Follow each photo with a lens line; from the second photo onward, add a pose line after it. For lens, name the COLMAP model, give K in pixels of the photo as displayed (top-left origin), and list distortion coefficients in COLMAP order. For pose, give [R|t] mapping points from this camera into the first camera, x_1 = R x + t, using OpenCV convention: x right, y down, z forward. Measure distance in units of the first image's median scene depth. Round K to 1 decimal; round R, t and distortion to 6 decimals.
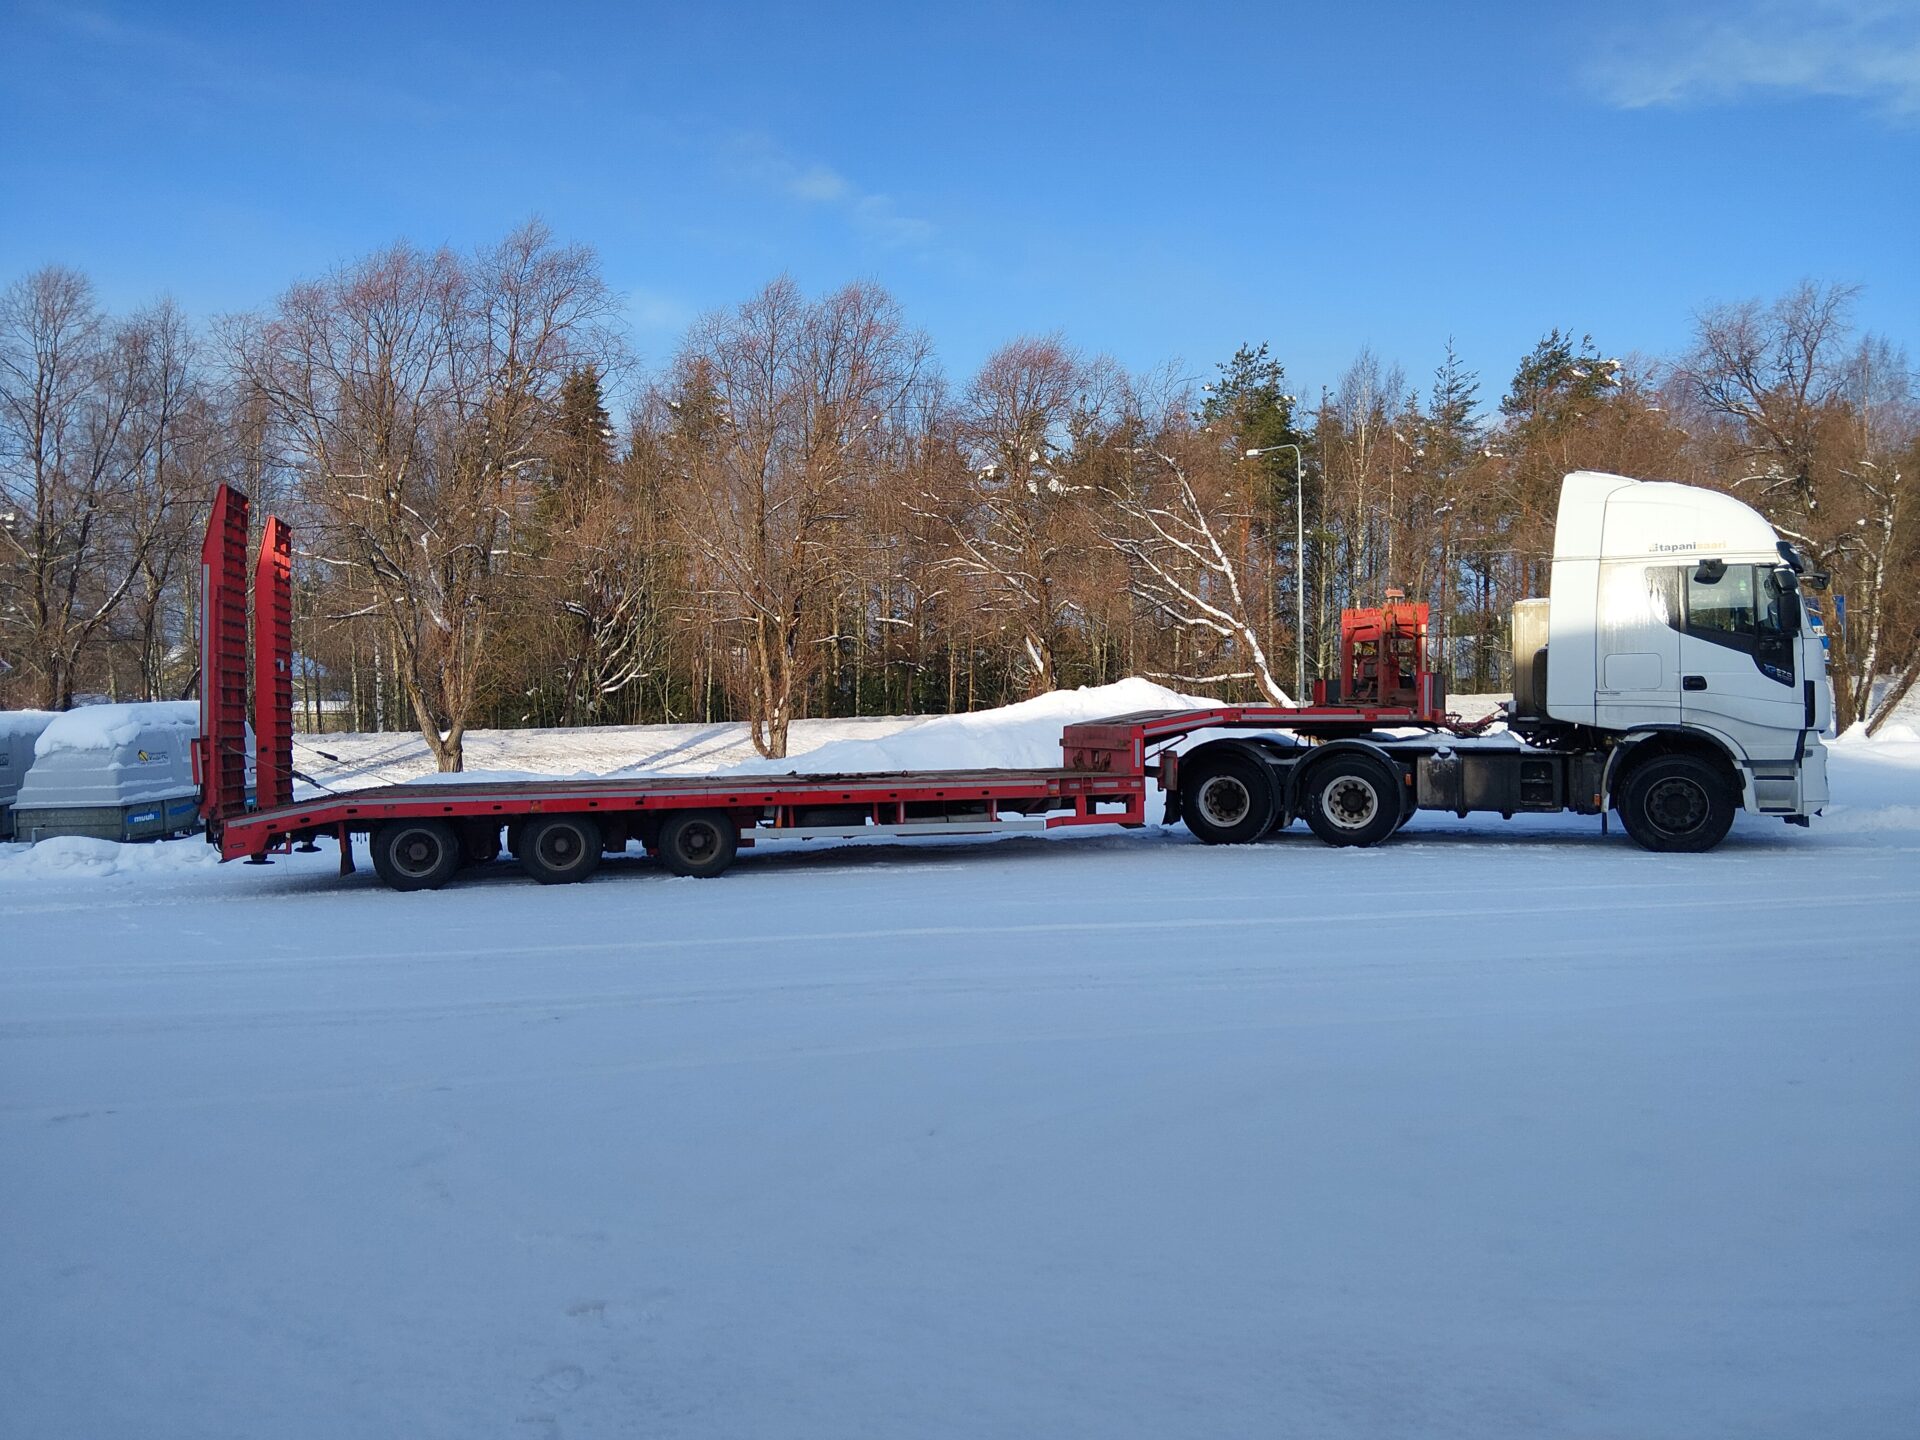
lens RADIAL K [[1436.3, 0, 941.3], [0, 1436.3, 751.8], [0, 0, 1]] dist [0.085584, -0.134091]
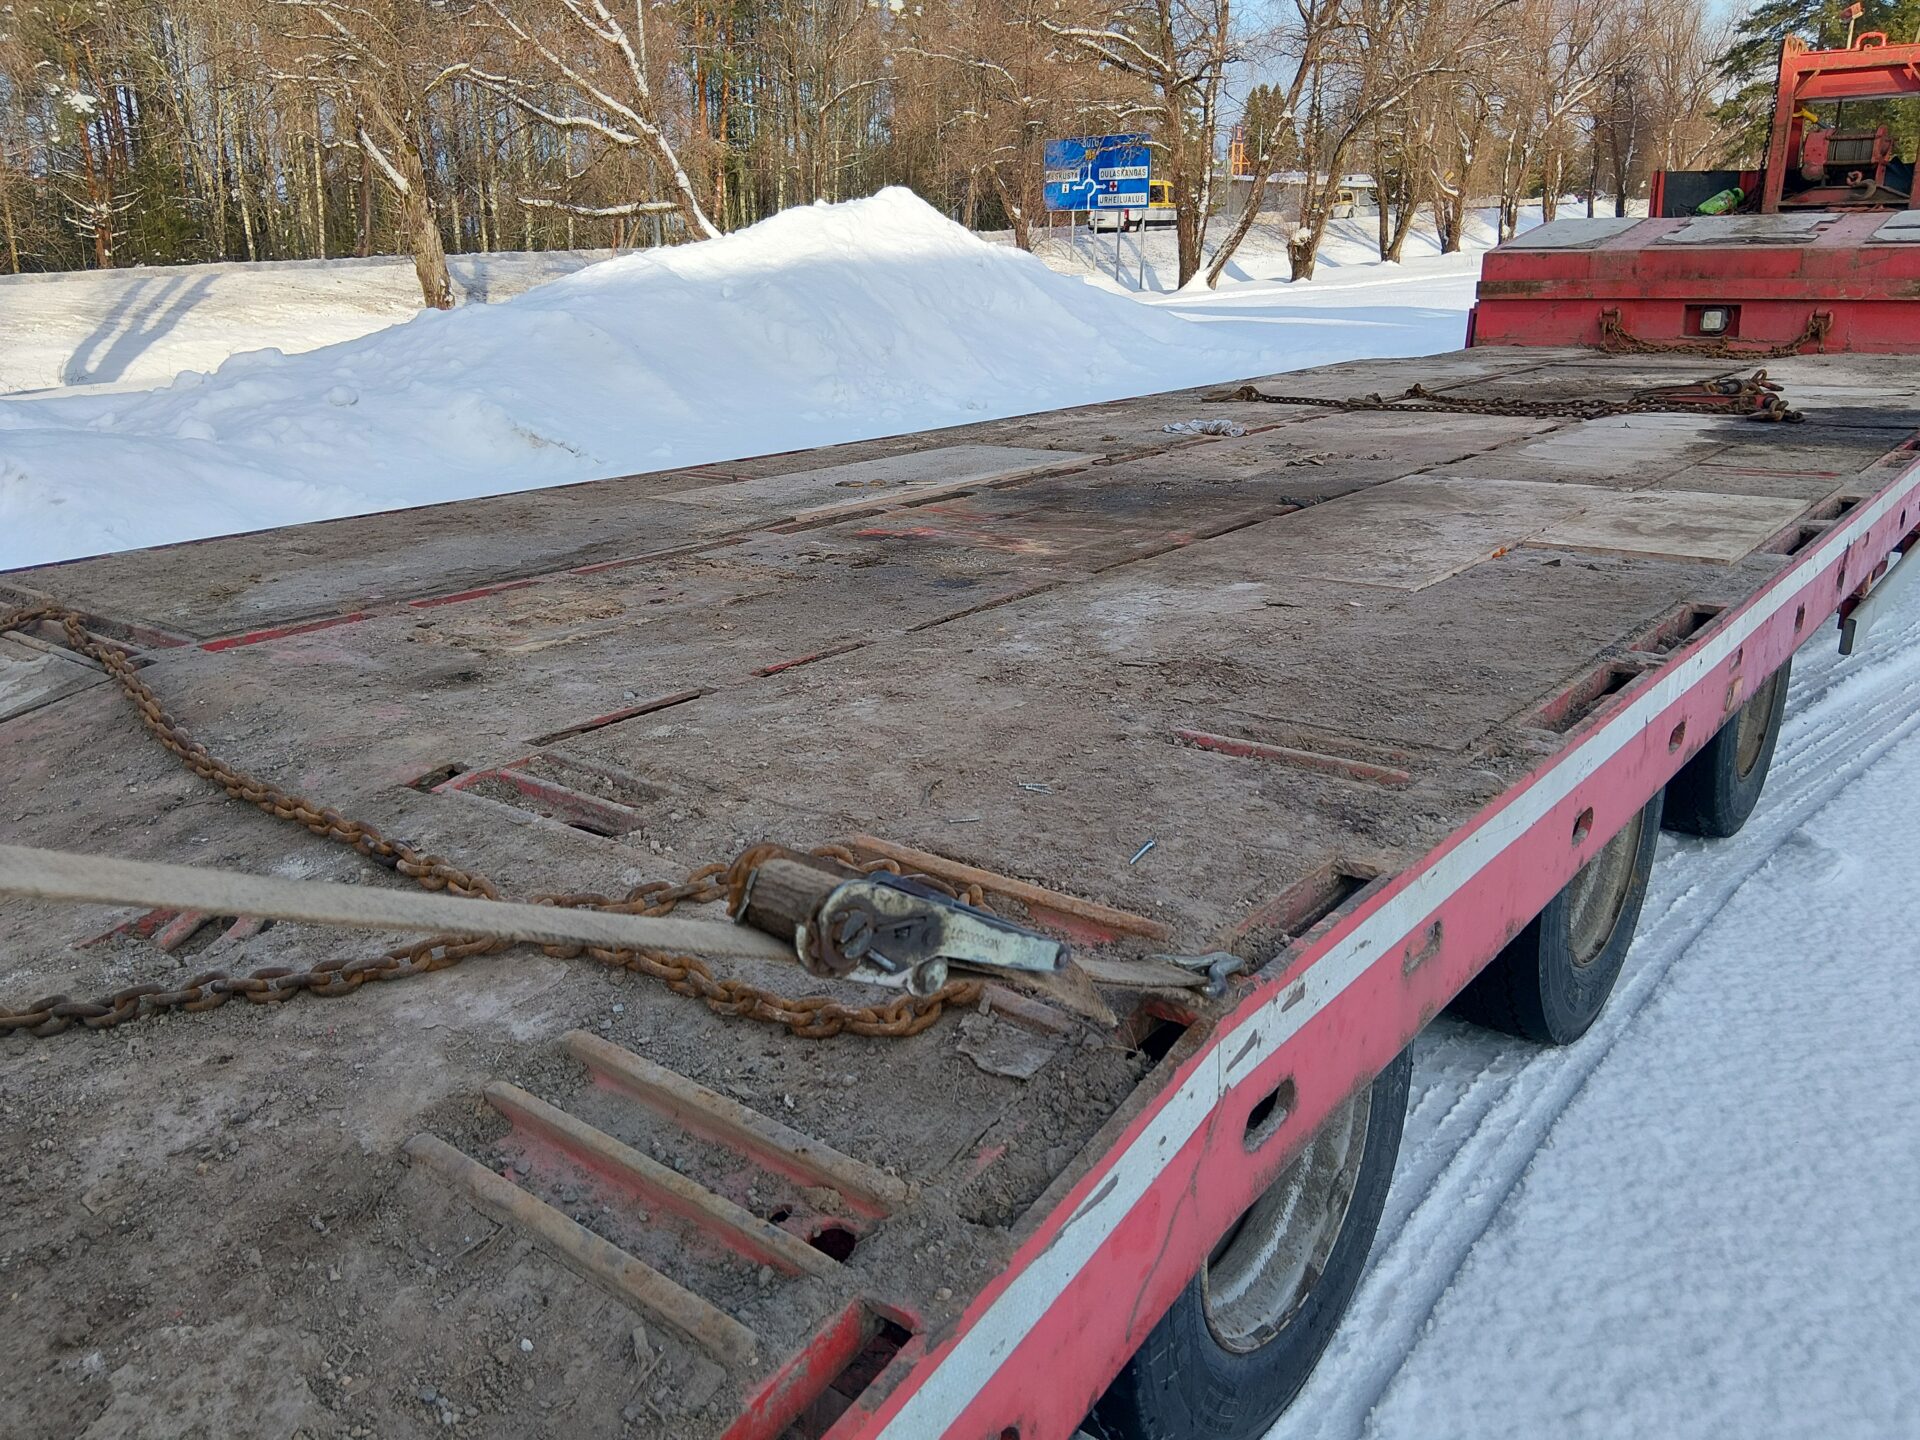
lens RADIAL K [[1436.3, 0, 957.7], [0, 1436.3, 708.3], [0, 0, 1]] dist [0.085584, -0.134091]
pose [[0.775969, -0.188820, 0.601846, -0.152243], [0.025966, 0.962897, 0.268616, -0.003161], [-0.630236, -0.192810, 0.752082, 0.324198]]
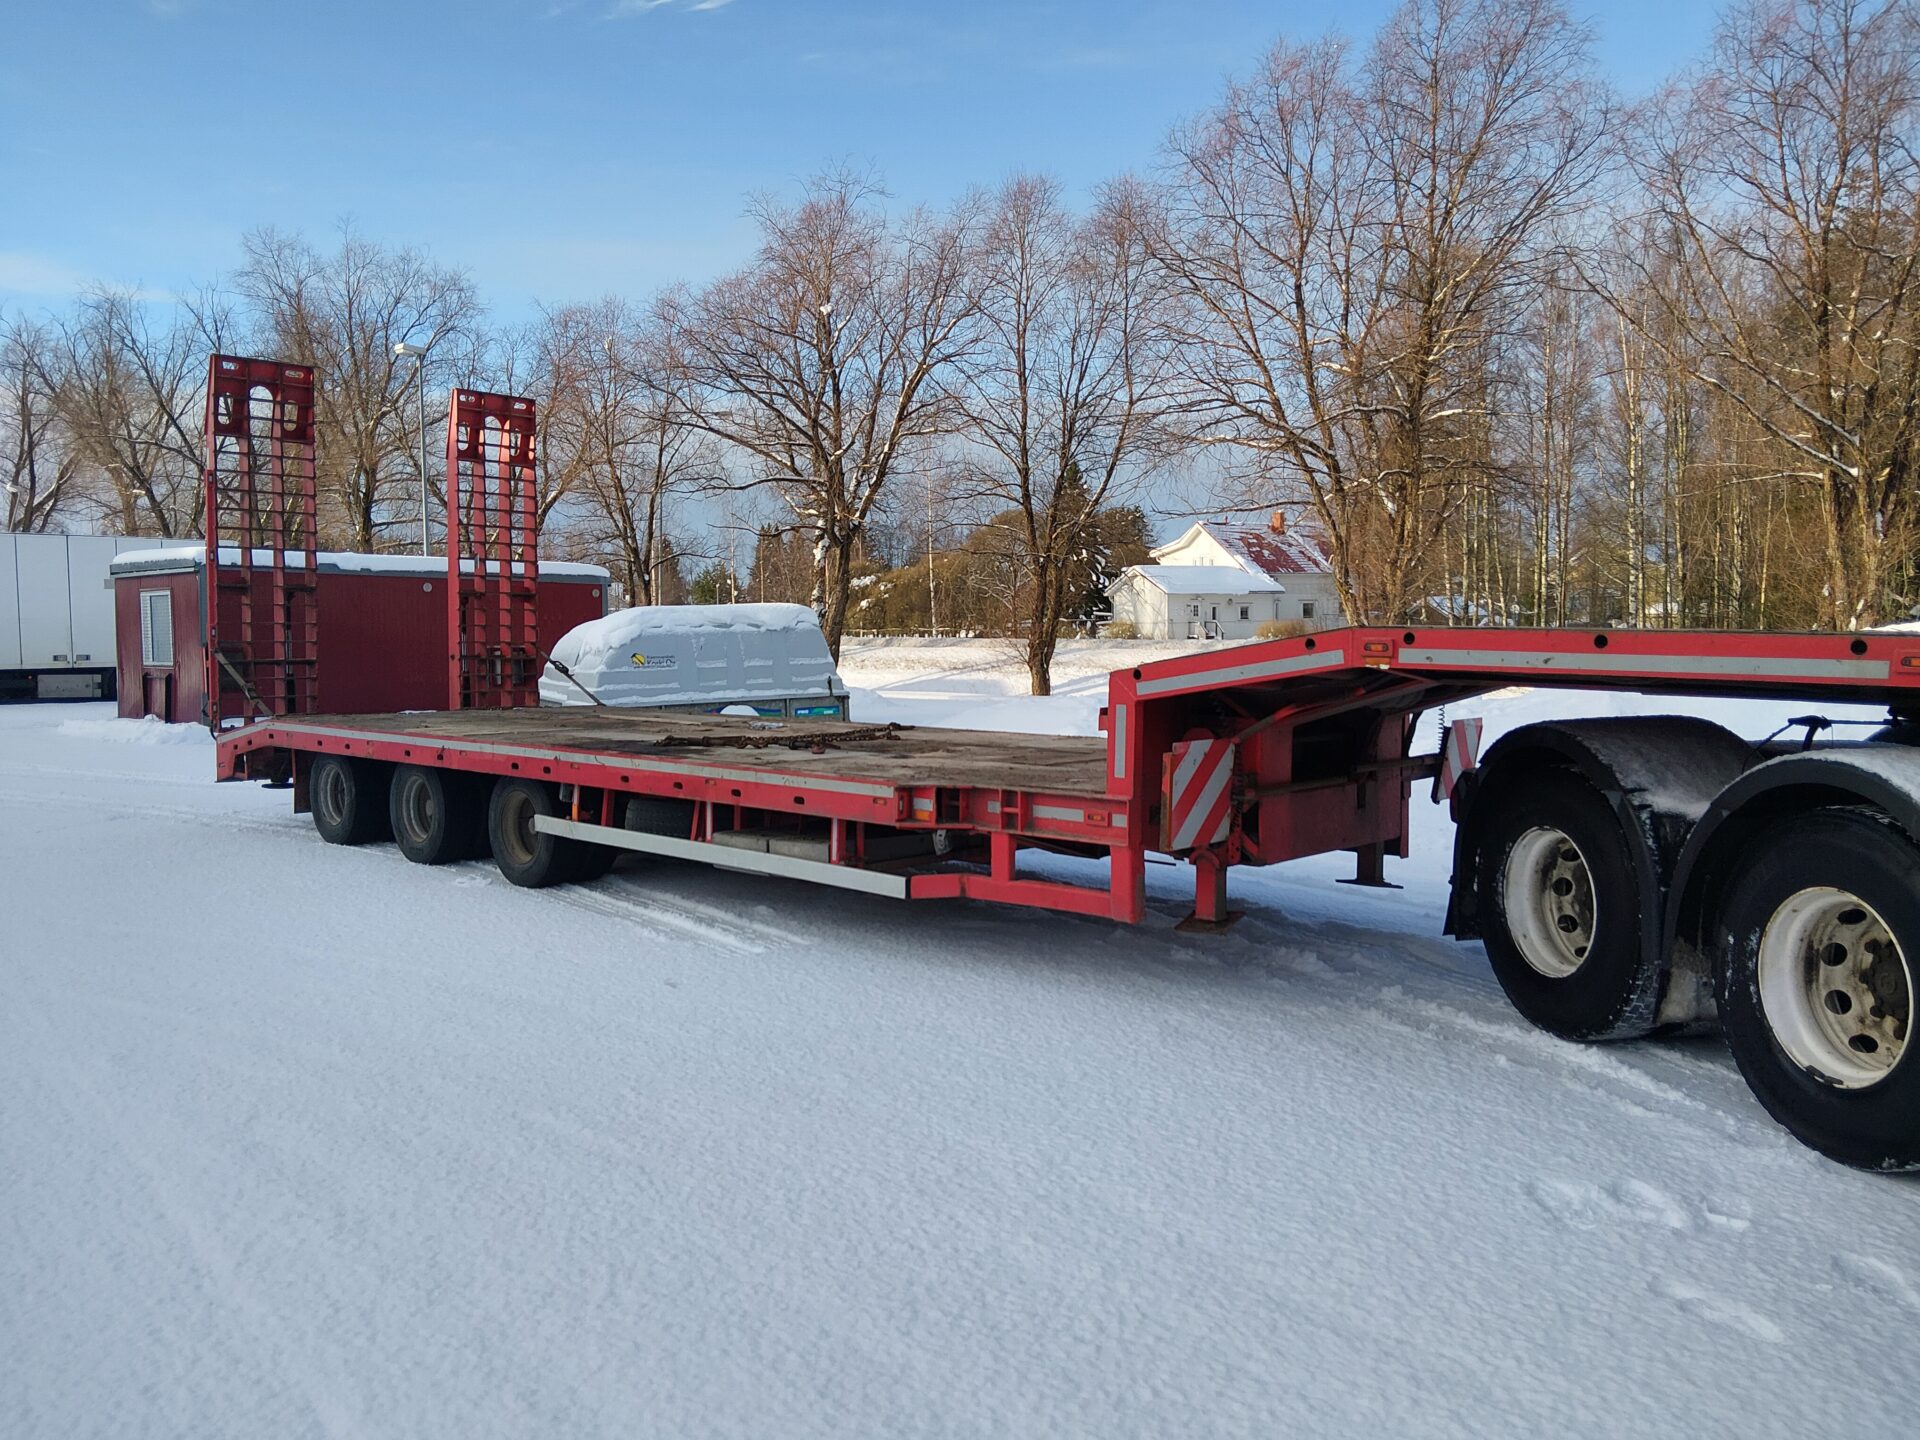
lens RADIAL K [[1436.3, 0, 953.4], [0, 1436.3, 720.2], [0, 0, 1]] dist [0.085584, -0.134091]
pose [[0.571043, 0.068451, -0.818061, 0.161201], [-0.031595, 0.997612, 0.061421, -0.010175], [0.820312, -0.009227, 0.571842, 0.283142]]
